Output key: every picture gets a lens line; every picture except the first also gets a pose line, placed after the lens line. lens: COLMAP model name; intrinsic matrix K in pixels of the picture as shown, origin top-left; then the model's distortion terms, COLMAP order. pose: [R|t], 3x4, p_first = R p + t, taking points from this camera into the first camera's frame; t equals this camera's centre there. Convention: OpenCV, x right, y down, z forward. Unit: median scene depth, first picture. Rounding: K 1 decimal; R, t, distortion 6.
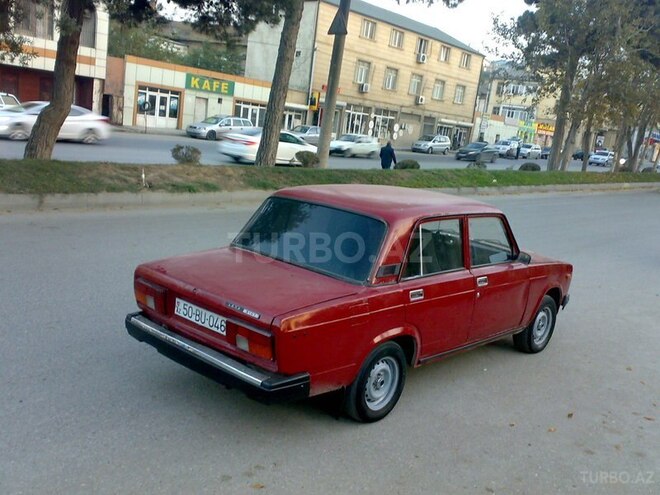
lens RADIAL K [[643.2, 0, 328.6], [0, 643.2, 256.8], [0, 0, 1]] dist [0.164687, -0.296962]
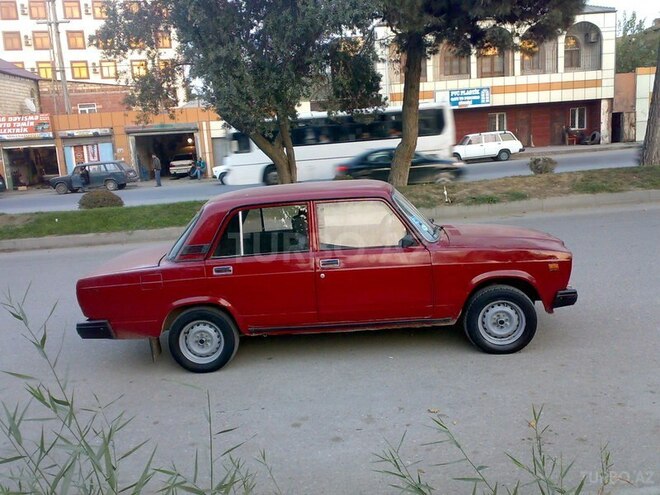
lens RADIAL K [[643.2, 0, 328.6], [0, 643.2, 256.8], [0, 0, 1]] dist [0.164687, -0.296962]
pose [[0.644888, -0.019999, -0.764016, 0.136994], [-0.011539, 0.999289, -0.035897, 0.008682], [0.764190, 0.031965, 0.644198, 0.045084]]
